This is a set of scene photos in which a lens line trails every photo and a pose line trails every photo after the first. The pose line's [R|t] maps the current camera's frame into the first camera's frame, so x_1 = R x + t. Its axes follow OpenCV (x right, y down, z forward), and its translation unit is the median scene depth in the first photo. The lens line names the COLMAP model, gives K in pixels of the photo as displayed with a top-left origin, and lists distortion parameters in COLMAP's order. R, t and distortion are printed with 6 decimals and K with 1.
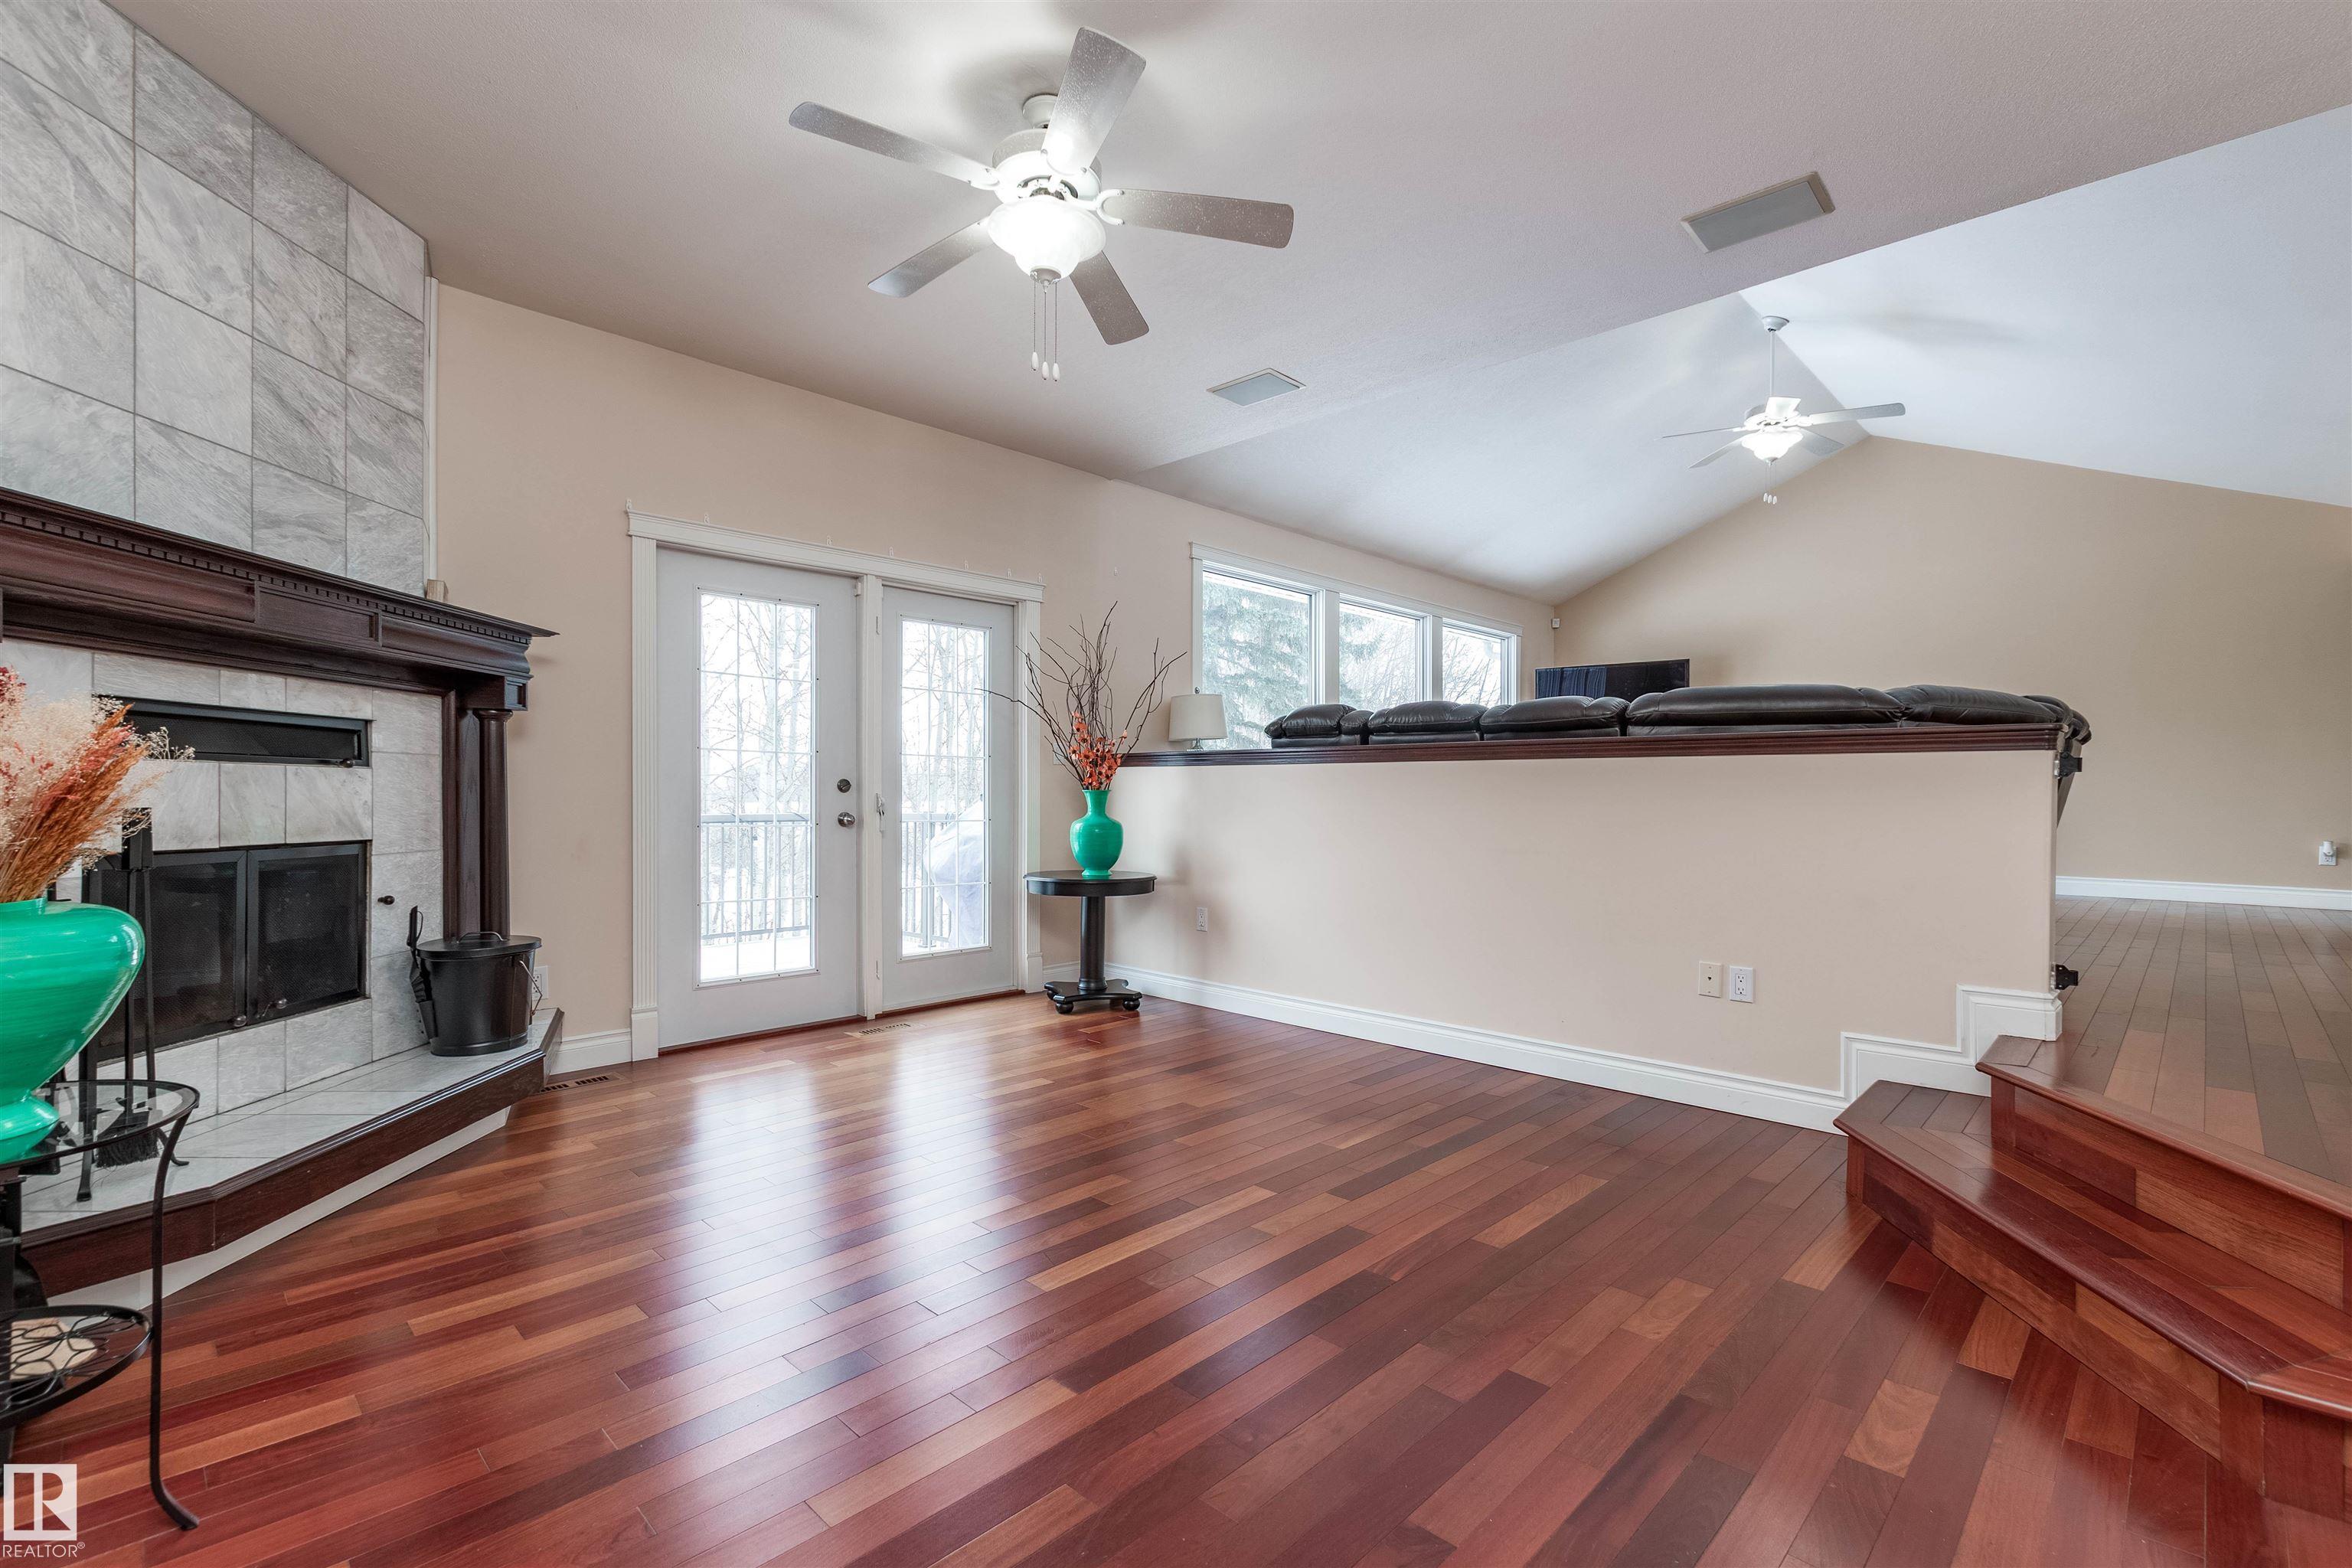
lens RADIAL K [[1054.9, 0, 1128.9], [0, 1054.9, 795.5], [0, 0, 1]] dist [0.005669, 0.000172]
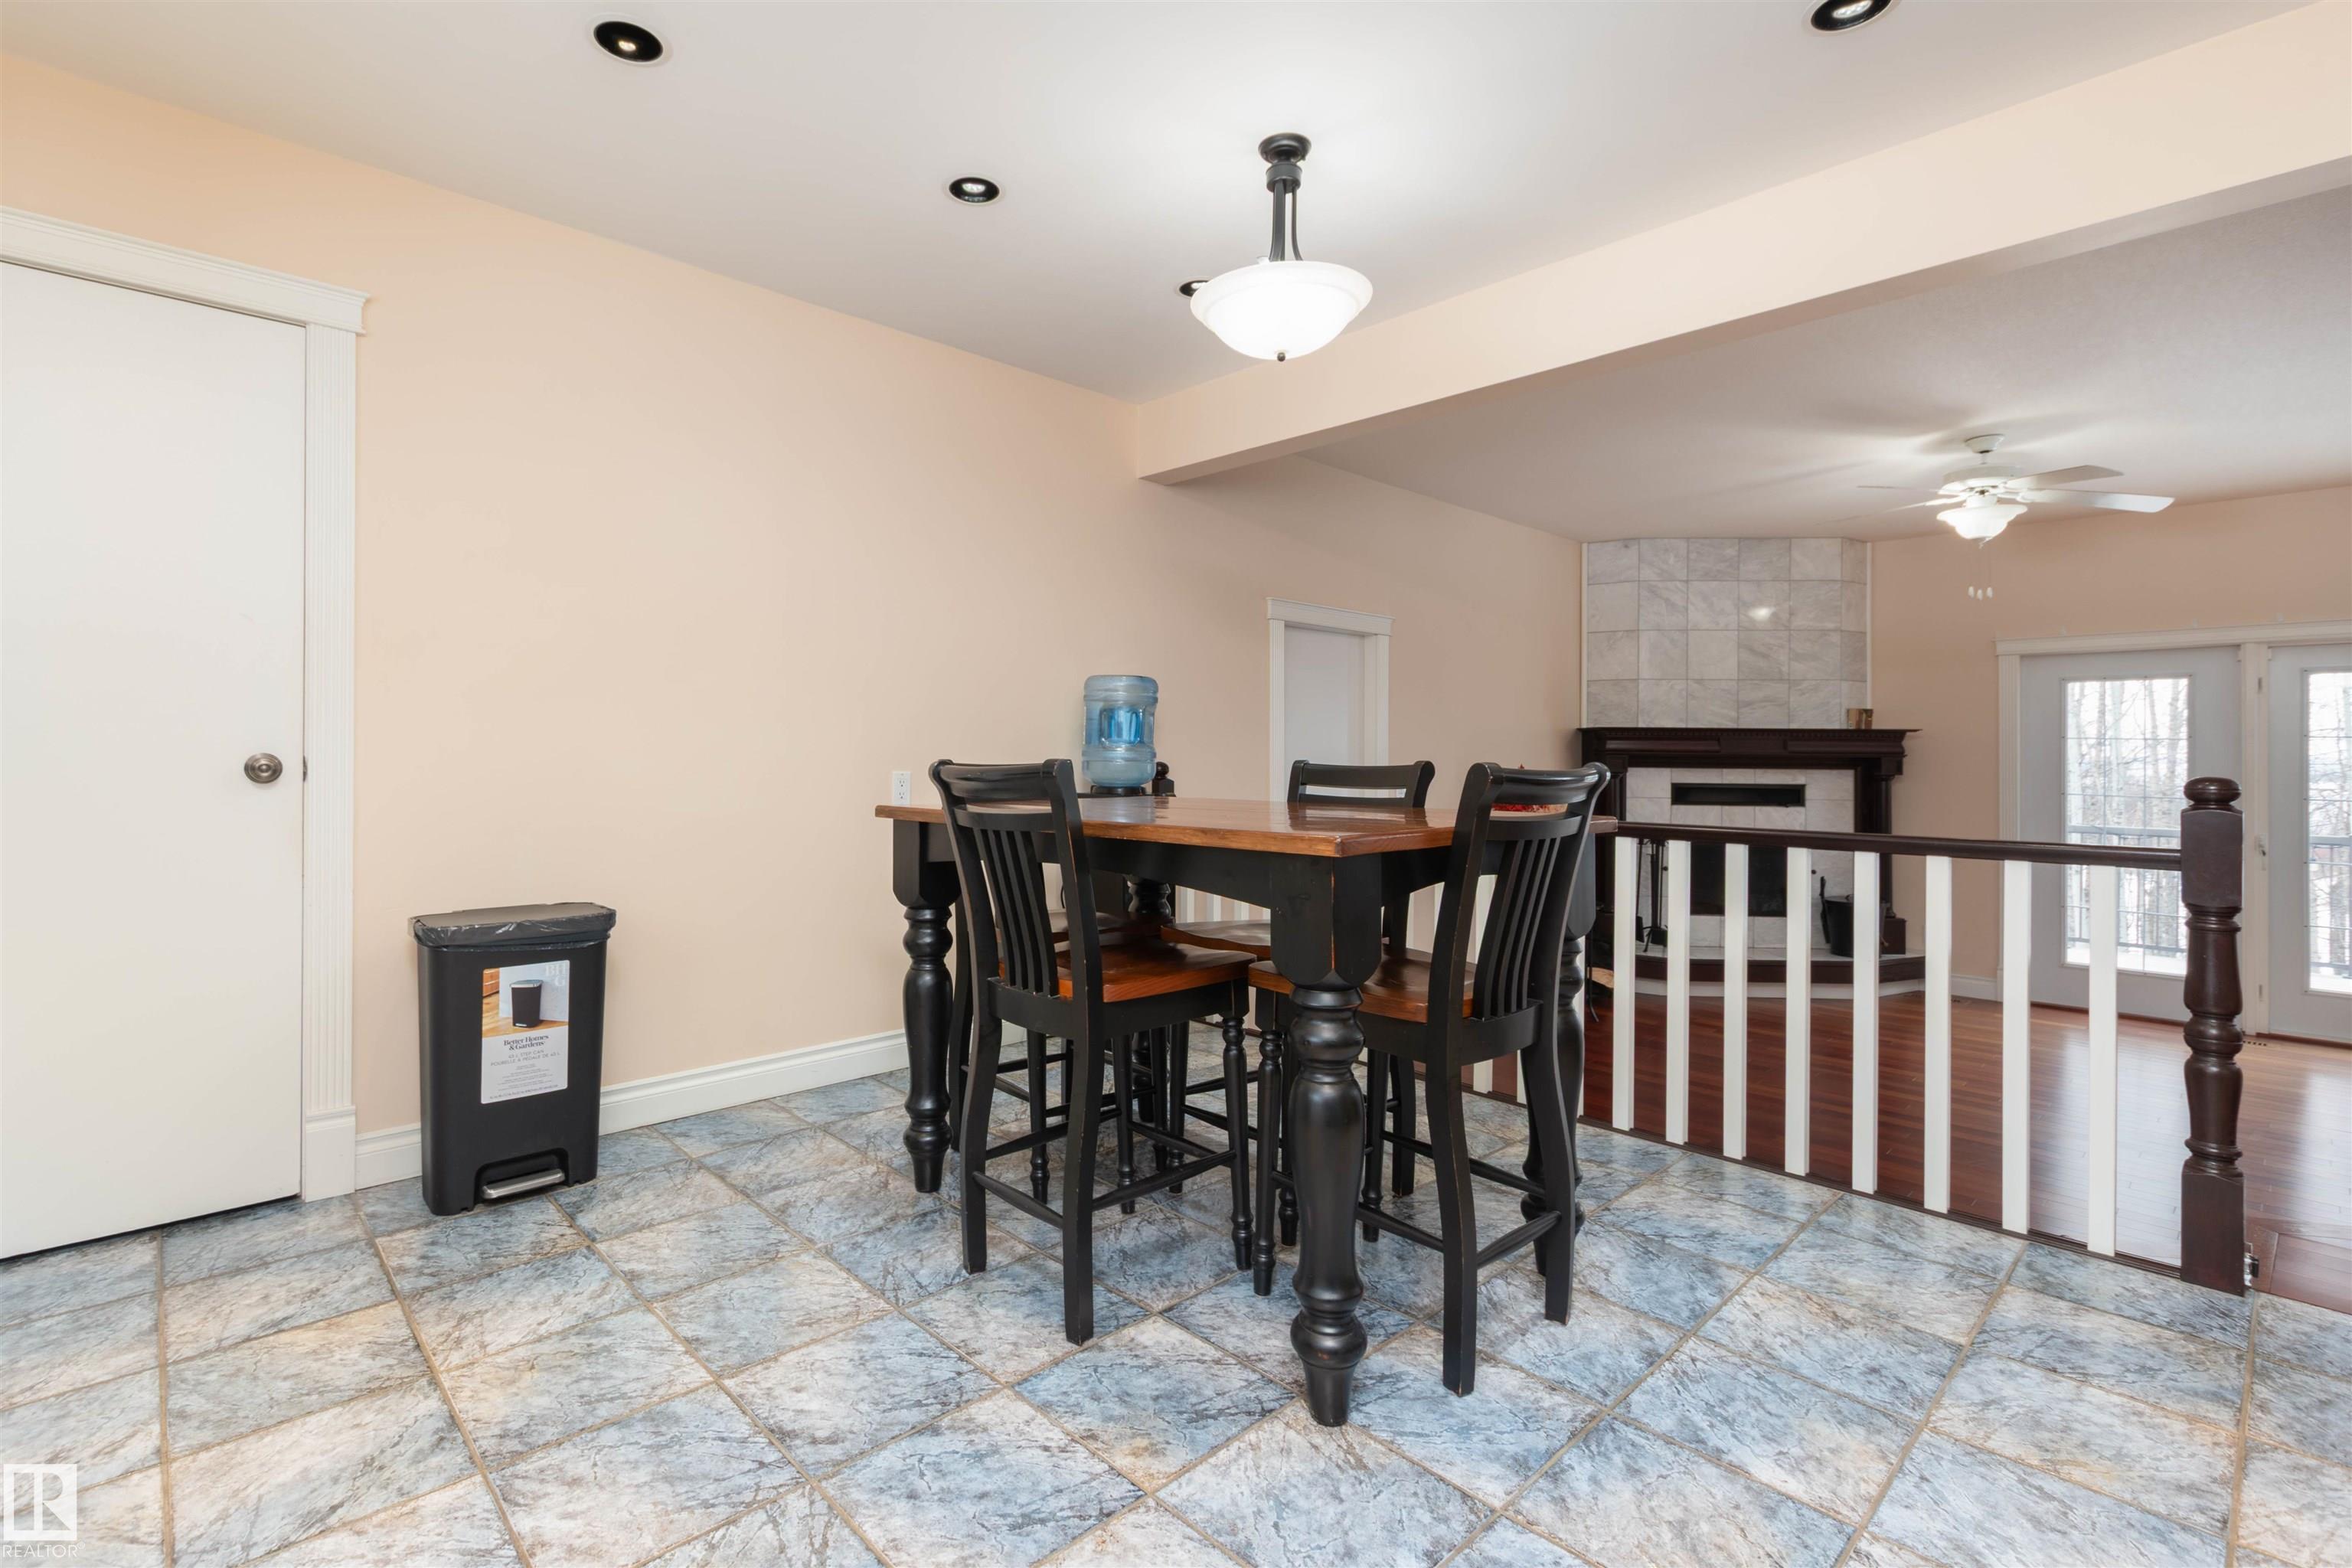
lens RADIAL K [[1054.9, 0, 1153.5], [0, 1054.9, 764.5], [0, 0, 1]] dist [0.005669, 0.000172]
pose [[-0.008401, -0.001739, -0.999963, 1.383806], [-0.010397, 0.999945, -0.001652, -0.094639], [0.999911, 0.010383, -0.008418, -0.268182]]
